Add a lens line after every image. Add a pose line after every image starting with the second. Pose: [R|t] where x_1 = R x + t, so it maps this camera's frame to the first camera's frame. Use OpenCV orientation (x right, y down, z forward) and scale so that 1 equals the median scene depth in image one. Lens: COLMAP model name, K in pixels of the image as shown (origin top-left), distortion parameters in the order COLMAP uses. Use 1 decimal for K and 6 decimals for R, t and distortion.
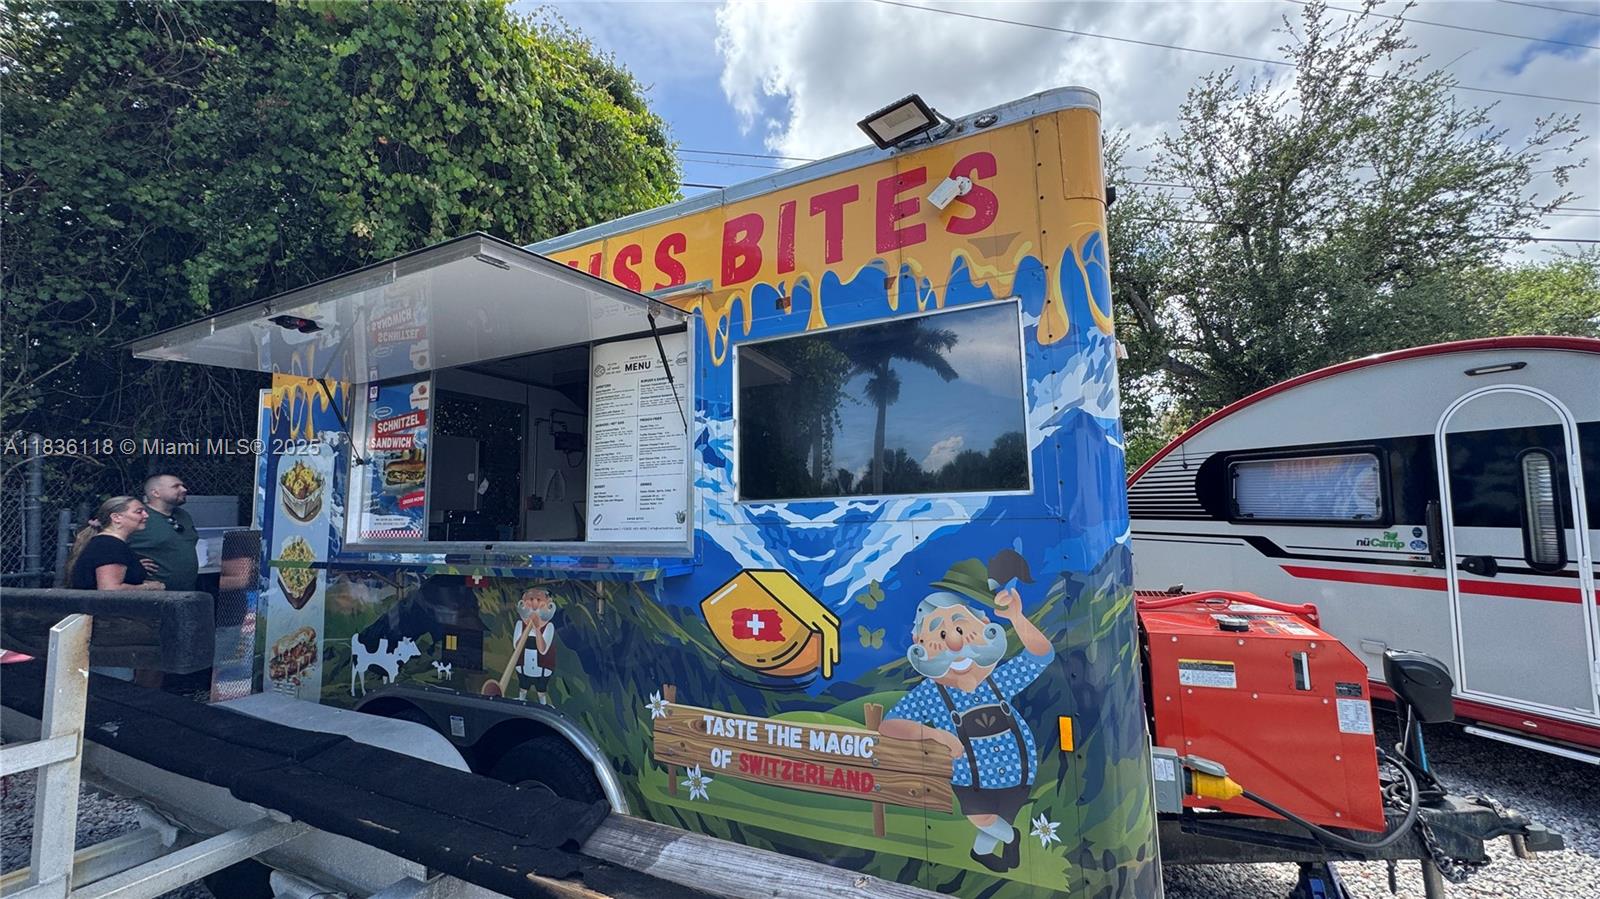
lens RADIAL K [[643.6, 0, 797.6], [0, 643.6, 446.6], [0, 0, 1]] dist [-0.003026, -0.000106]
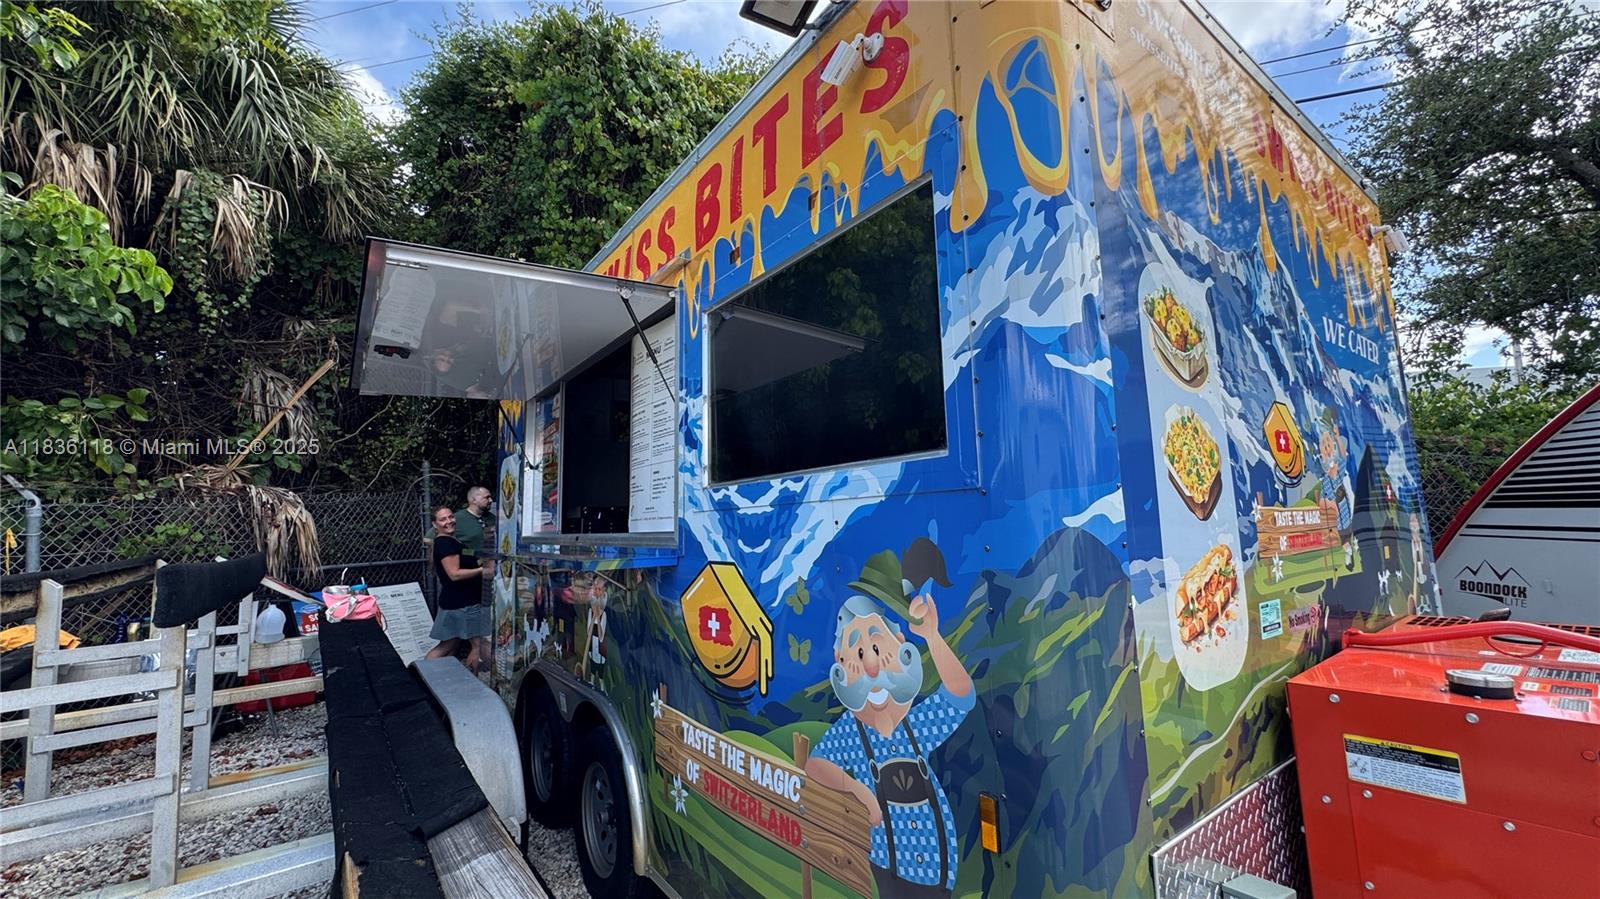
lens RADIAL K [[643.6, 0, 797.6], [0, 643.6, 446.6], [0, 0, 1]] dist [-0.003026, -0.000106]
pose [[0.886289, -0.061240, -0.459066, 0.450307], [0.059168, 0.998069, -0.018912, 0.057451], [0.459338, -0.010401, 0.888201, 0.275389]]
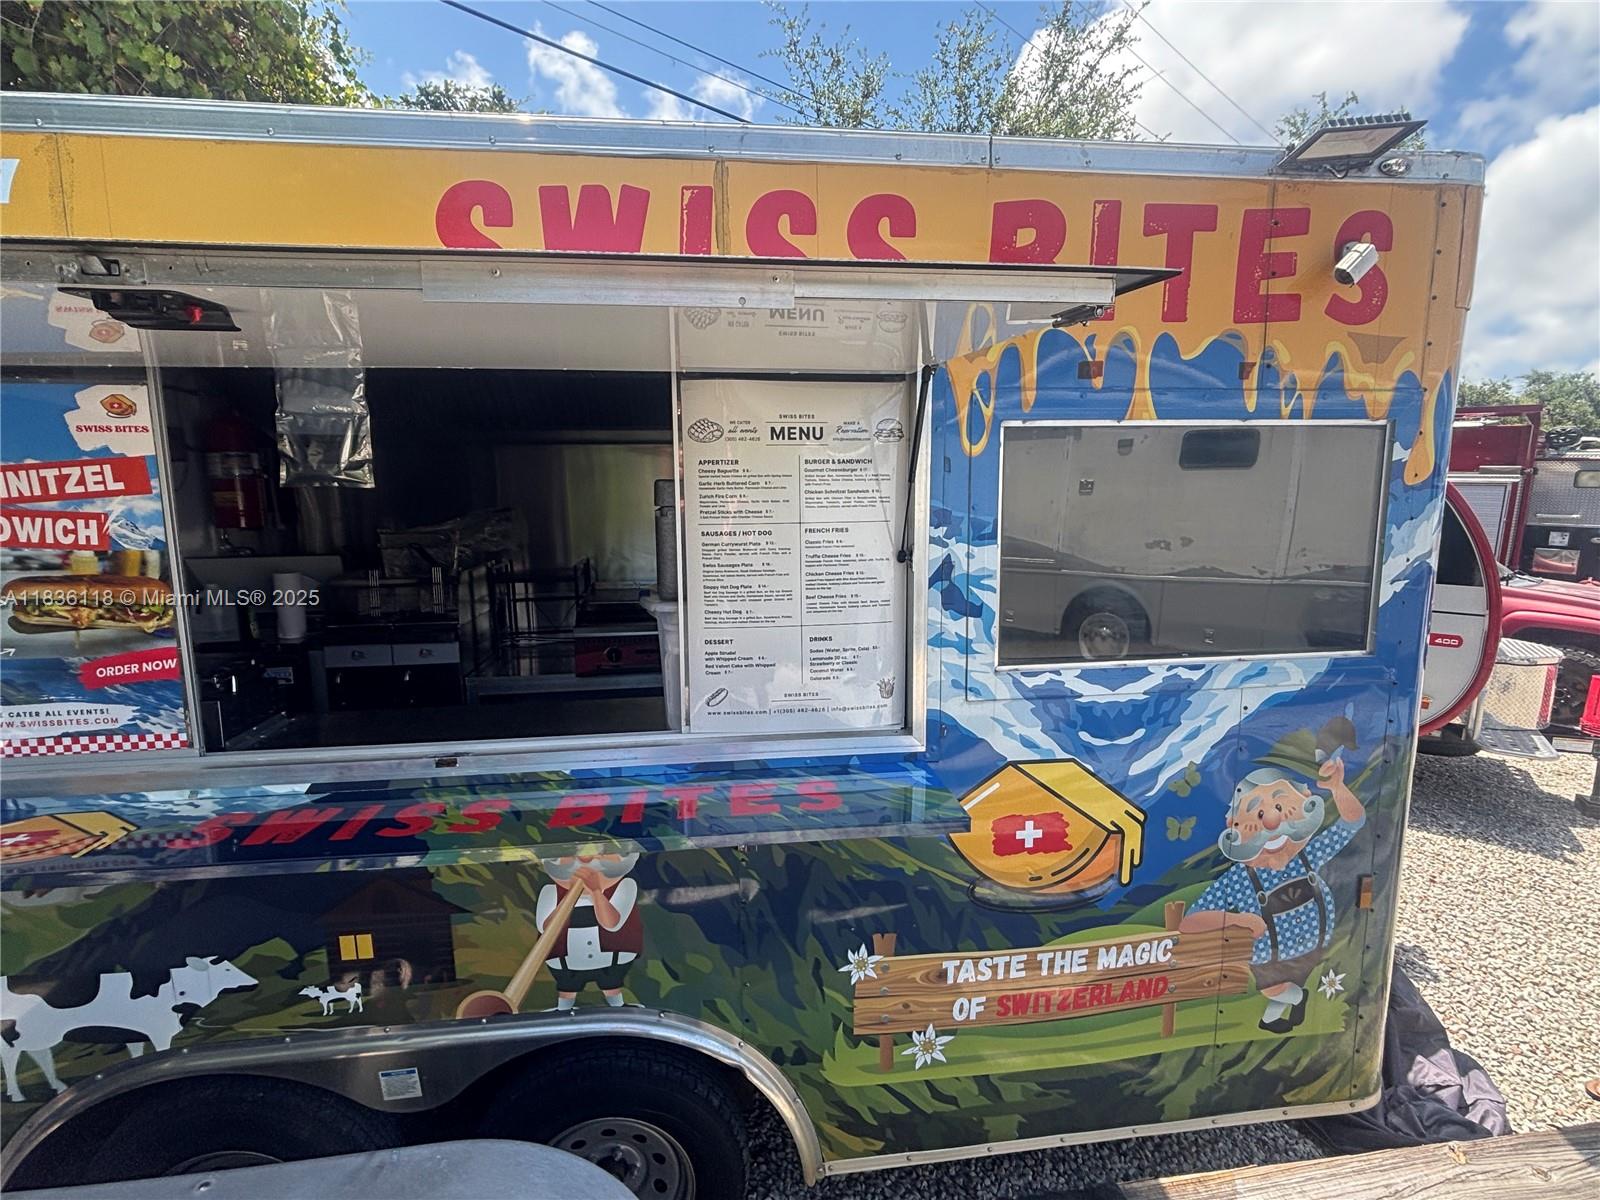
lens RADIAL K [[737.7, 0, 794.3], [0, 737.7, 592.3], [0, 0, 1]] dist [-0.002316, -0.000379]
pose [[0.834531, -0.064829, 0.547133, -0.718918], [-0.066472, 0.973952, 0.216791, -0.150759], [-0.546936, -0.217288, 0.808484, 0.529969]]
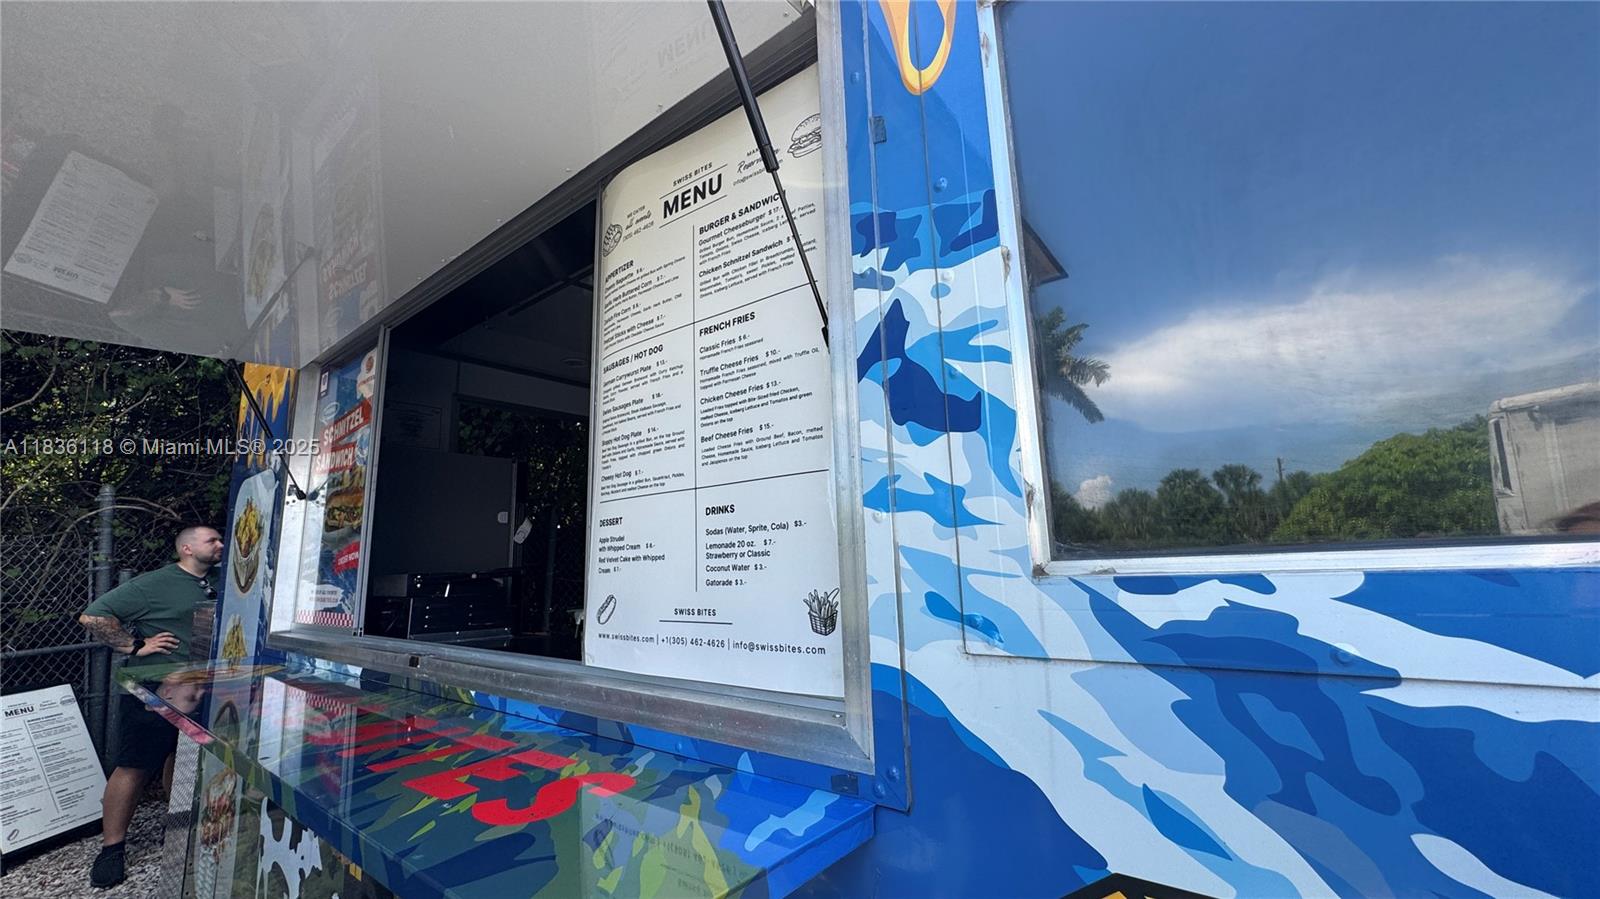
lens RADIAL K [[636.2, 0, 805.3], [0, 636.2, 449.2], [0, 0, 1]] dist [-0.003883, -0.000459]
pose [[0.978774, -0.050426, -0.198643, -0.138839], [0.038507, 0.997244, -0.063417, 0.056685], [0.201293, 0.054421, 0.978018, 0.775822]]
